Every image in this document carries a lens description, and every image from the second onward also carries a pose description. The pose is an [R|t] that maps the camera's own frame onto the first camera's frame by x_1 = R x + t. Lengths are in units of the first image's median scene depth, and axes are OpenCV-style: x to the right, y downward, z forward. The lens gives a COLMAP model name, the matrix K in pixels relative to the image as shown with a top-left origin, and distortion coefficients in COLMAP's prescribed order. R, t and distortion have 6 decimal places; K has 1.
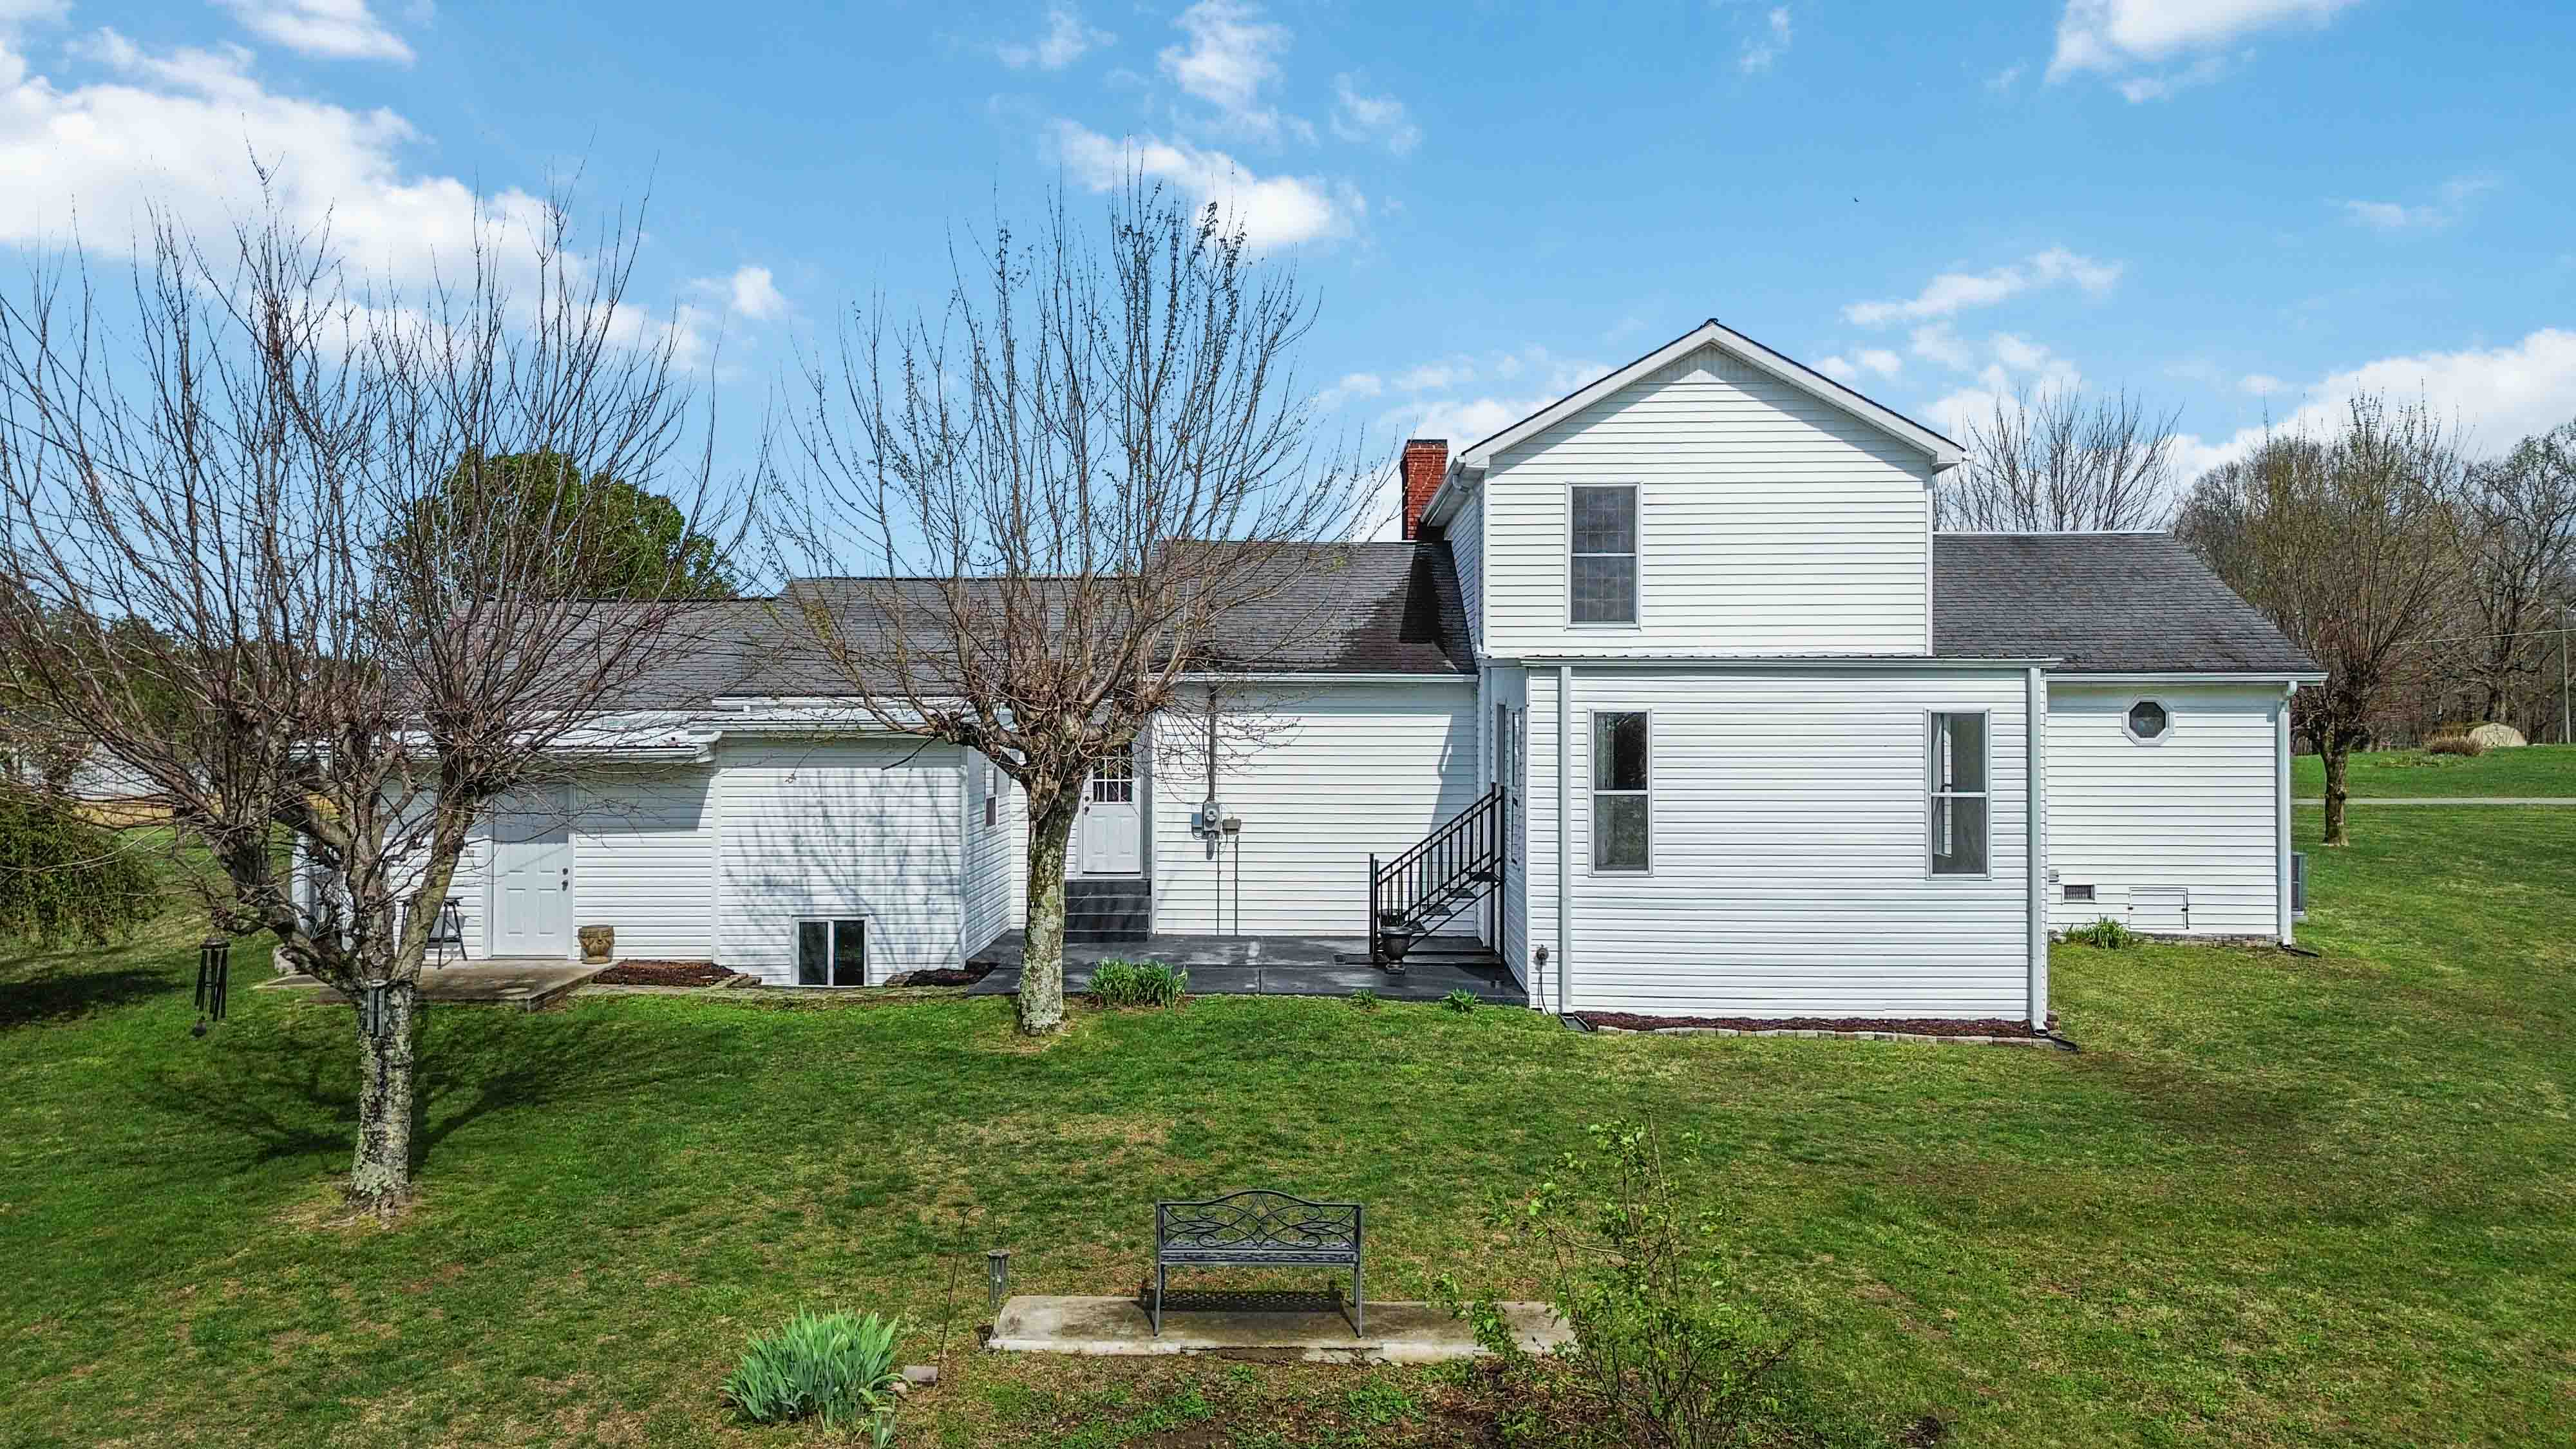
lens RADIAL K [[1816.7, 0, 1288.2], [0, 1816.7, 721.9], [0, 0, 1]] dist [0.072882, -0.059121]
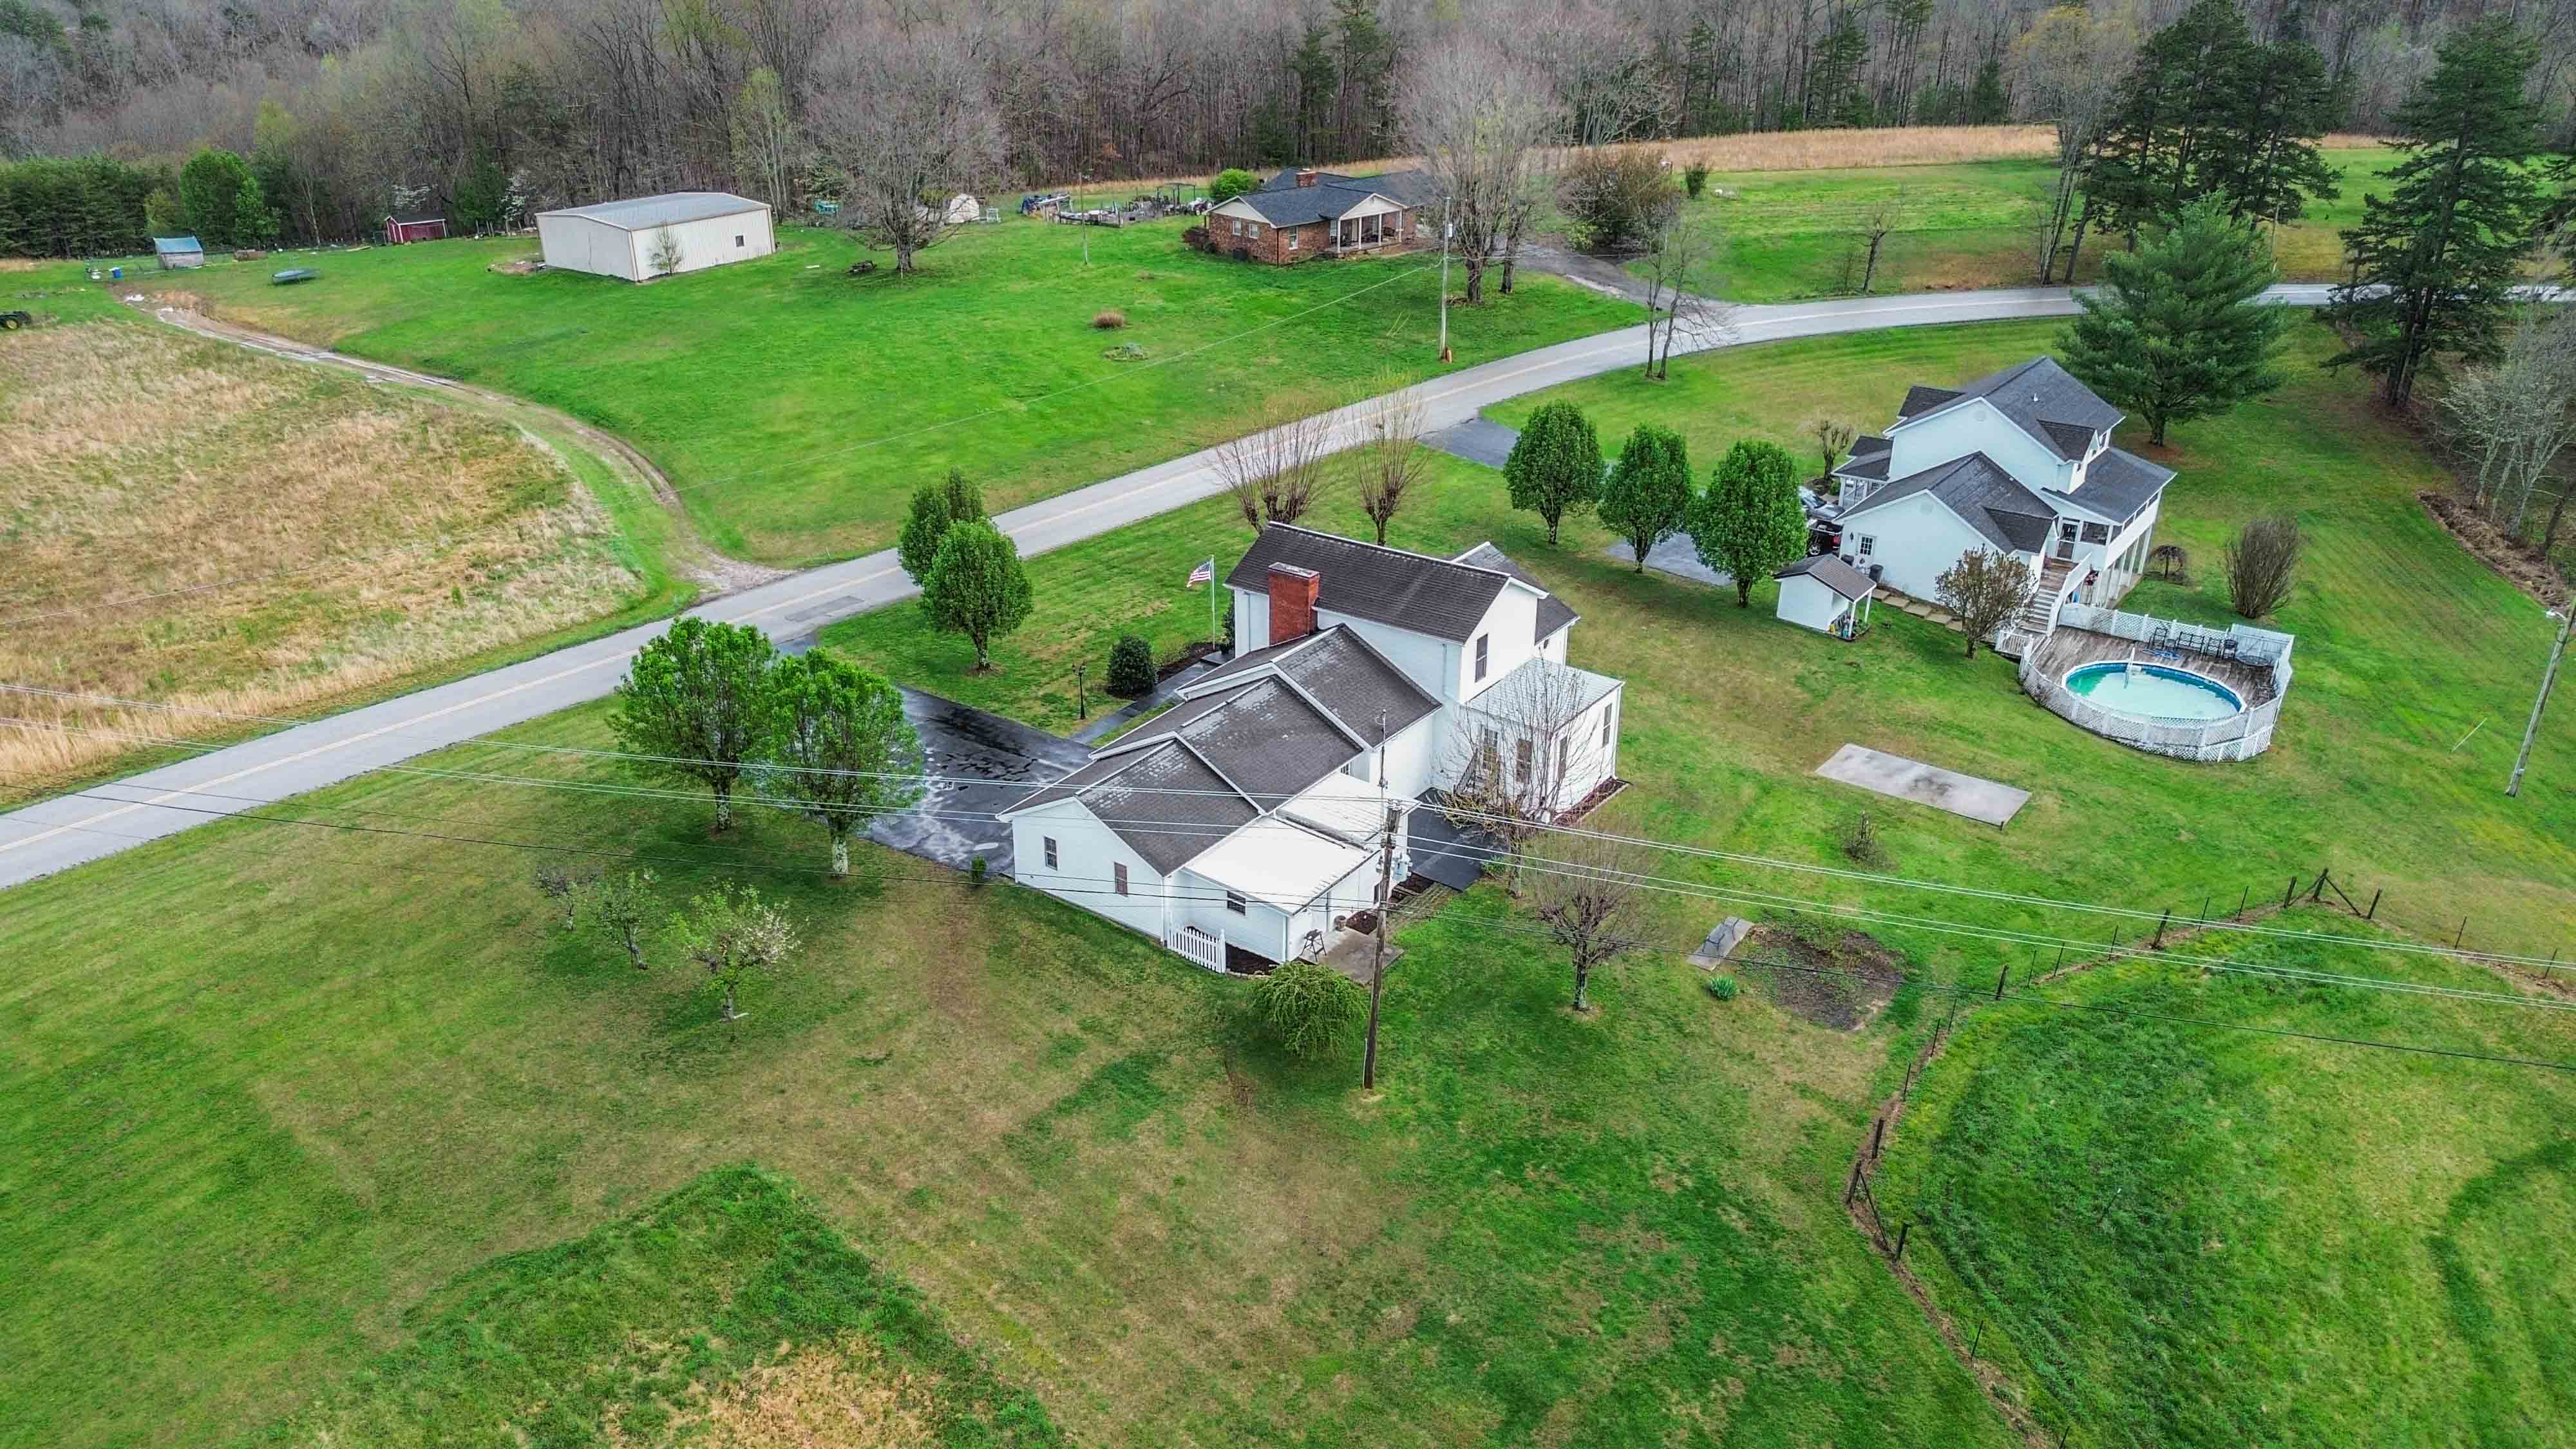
lens RADIAL K [[1816.7, 0, 1294.7], [0, 1816.7, 720.9], [0, 0, 1]] dist [0.072882, -0.059121]
pose [[0.569495, -0.342009, 0.747466, -2.194029], [-0.006120, 0.907542, 0.419916, -1.213343], [-0.821972, -0.243715, 0.514748, -0.264896]]
